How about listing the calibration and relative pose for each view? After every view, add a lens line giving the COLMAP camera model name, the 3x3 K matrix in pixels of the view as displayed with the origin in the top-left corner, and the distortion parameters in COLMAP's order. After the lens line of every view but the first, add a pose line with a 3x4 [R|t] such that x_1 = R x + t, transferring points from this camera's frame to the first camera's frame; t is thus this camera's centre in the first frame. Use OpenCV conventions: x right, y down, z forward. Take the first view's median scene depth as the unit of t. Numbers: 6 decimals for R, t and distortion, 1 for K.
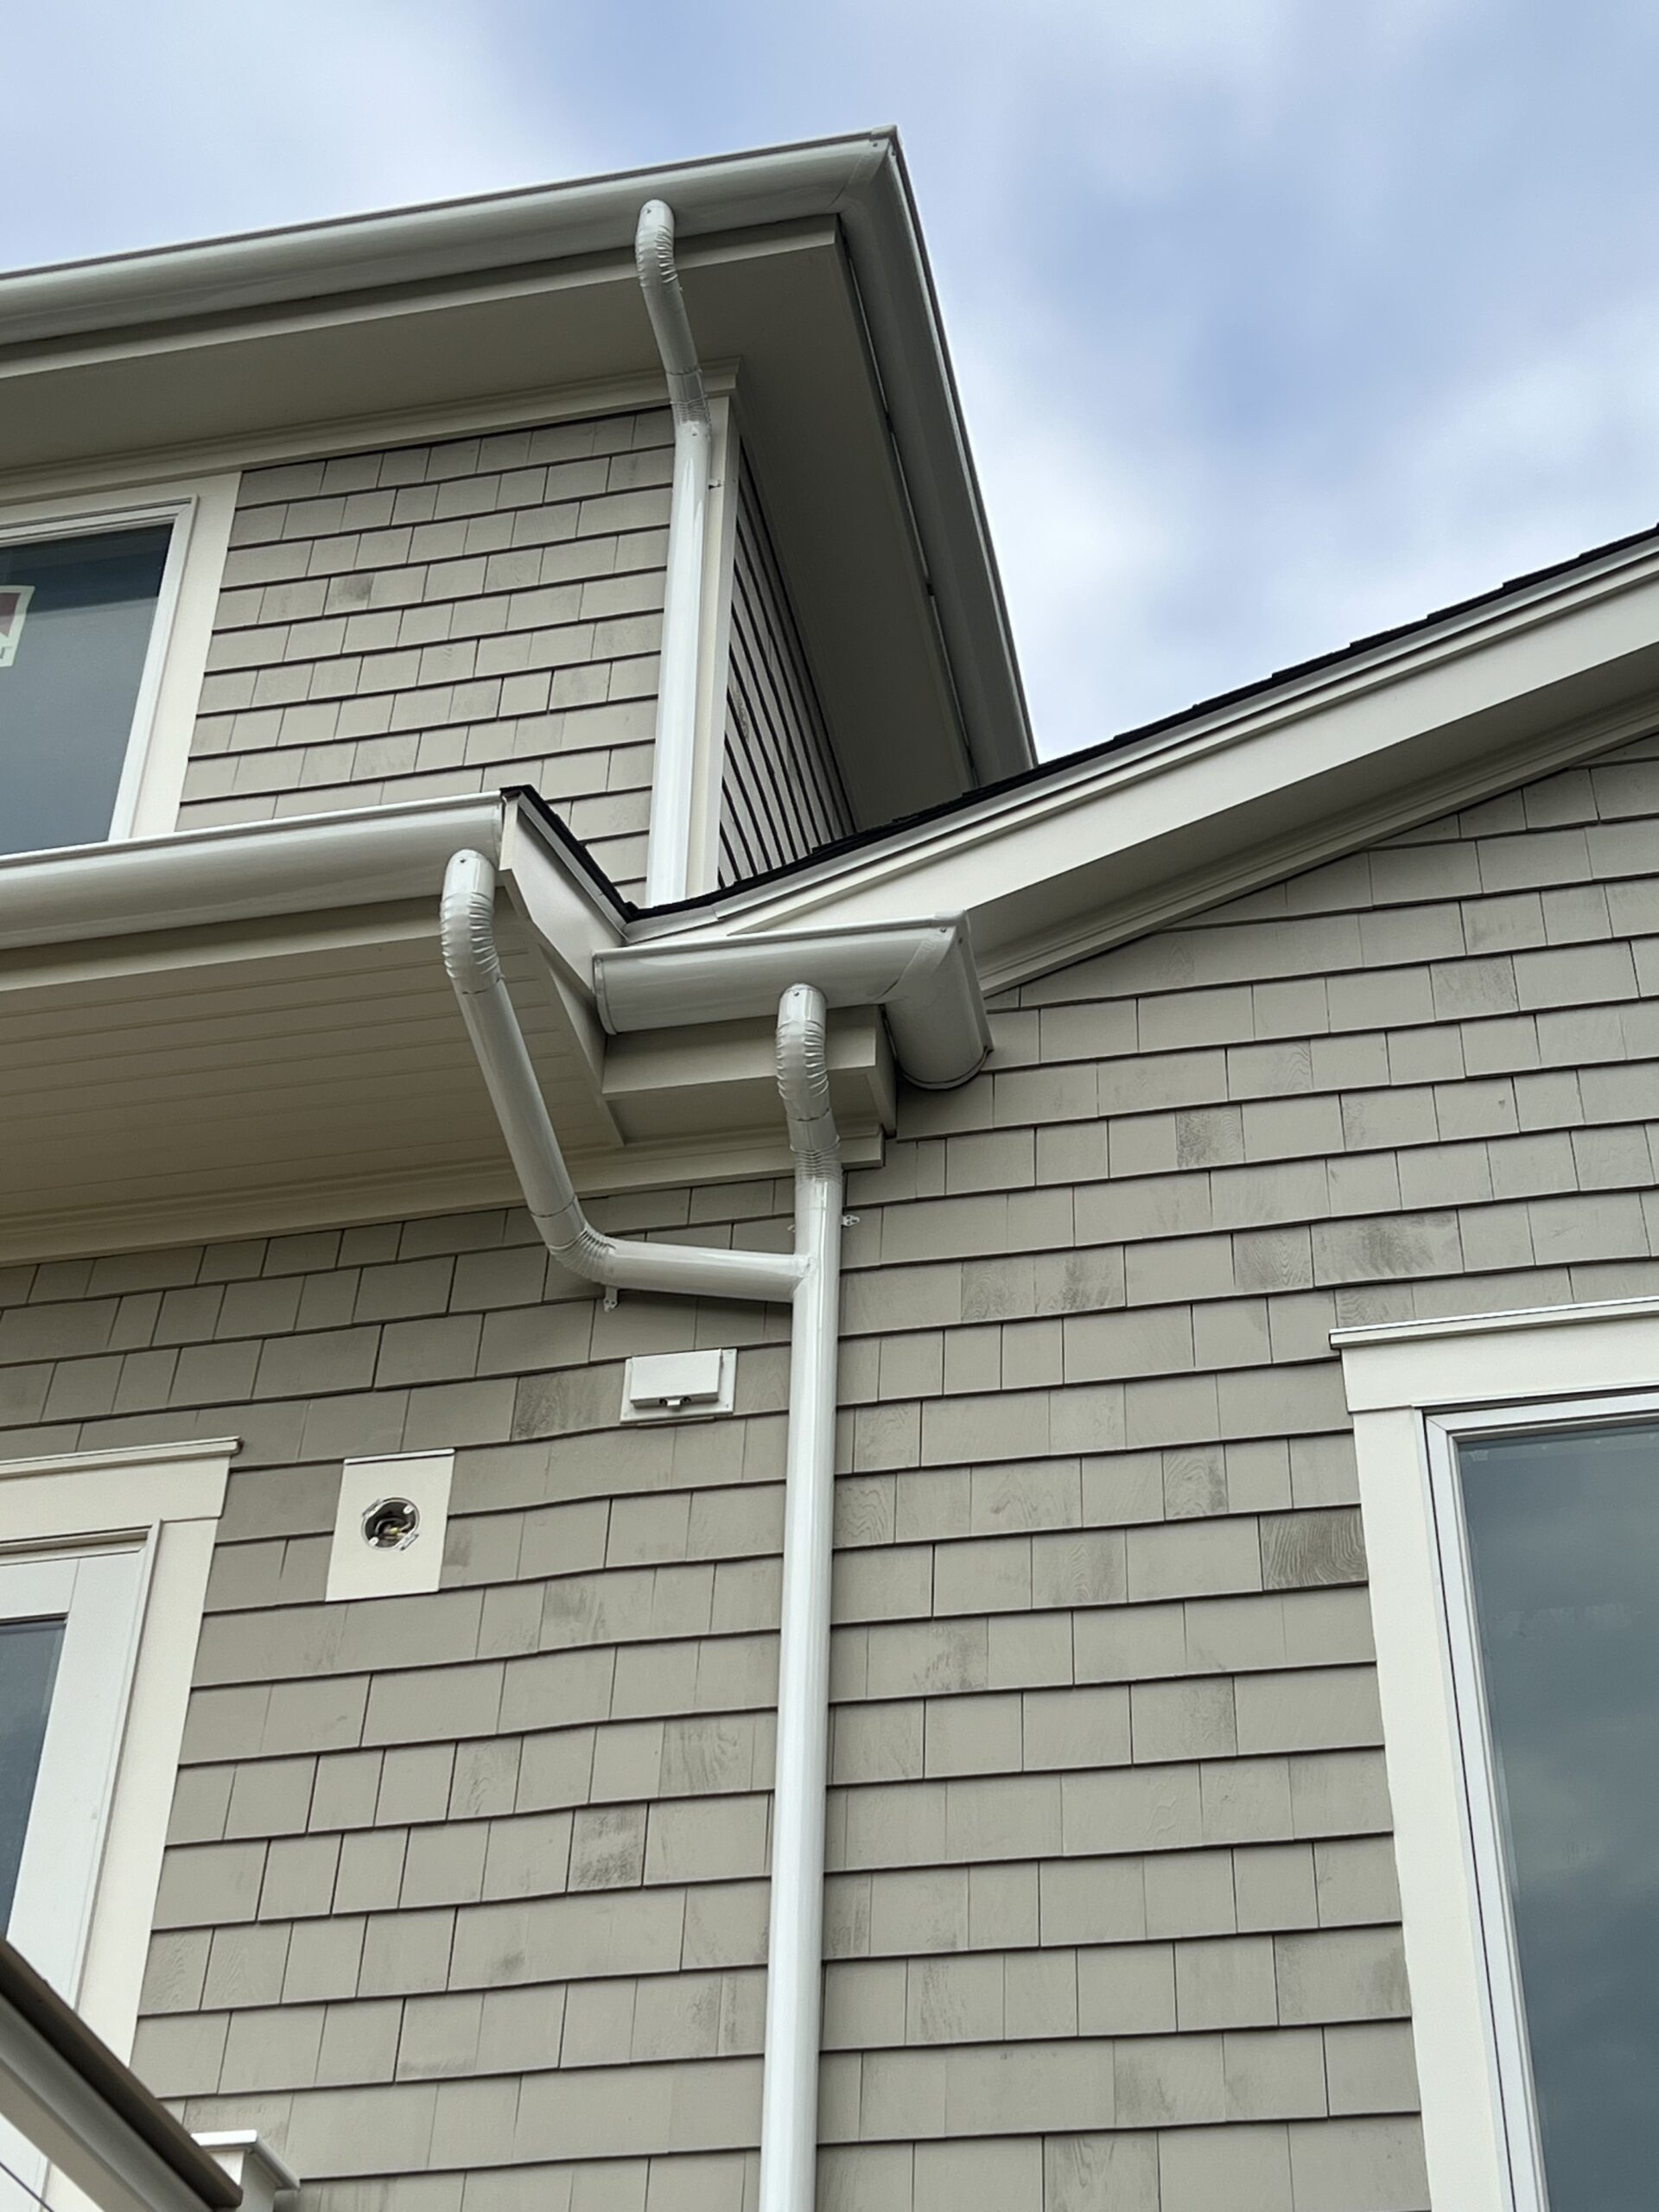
lens RADIAL K [[3281.4, 0, 829.5], [0, 3281.4, 1106.0], [0, 0, 1]] dist [0.211442, -0.732537]
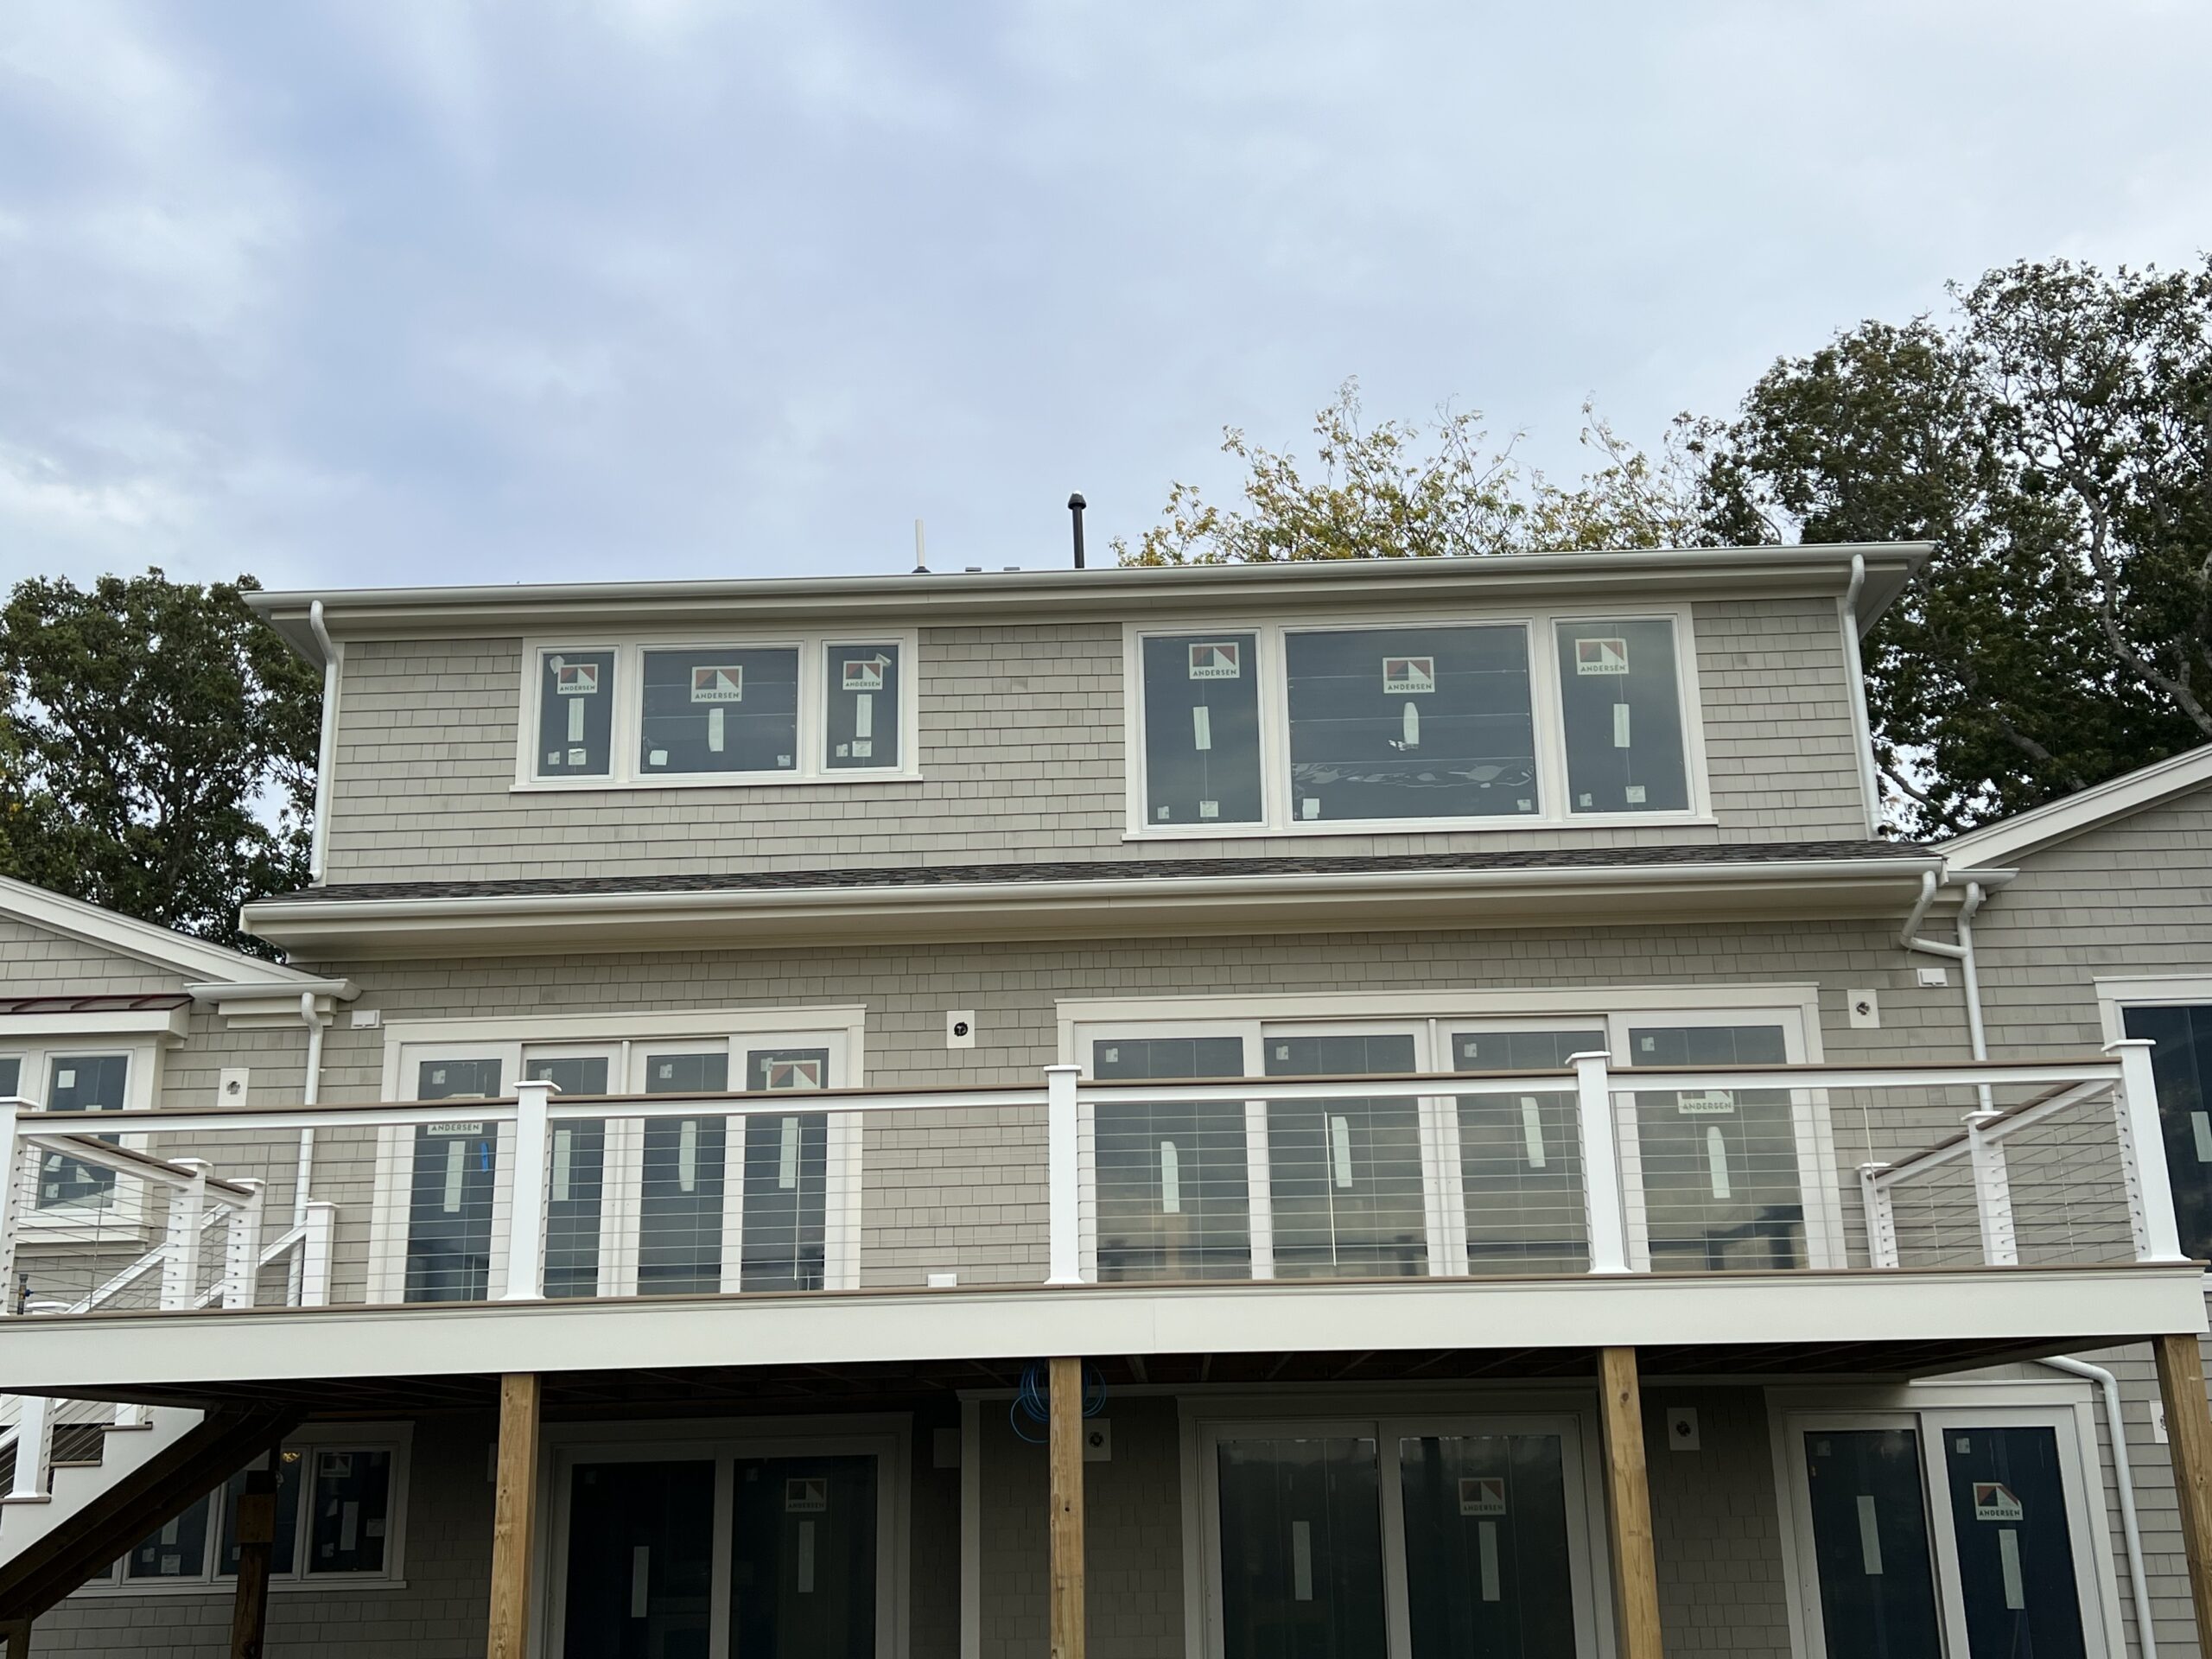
lens RADIAL K [[2187.4, 0, 1106.0], [0, 2187.4, 829.5], [0, 0, 1]] dist [0.009225, 0.001622]
pose [[0.983505, 0.015773, 0.180194, -1.553955], [-0.080955, 0.929234, 0.360513, -0.987903], [-0.161756, -0.369154, 0.915183, -1.265007]]
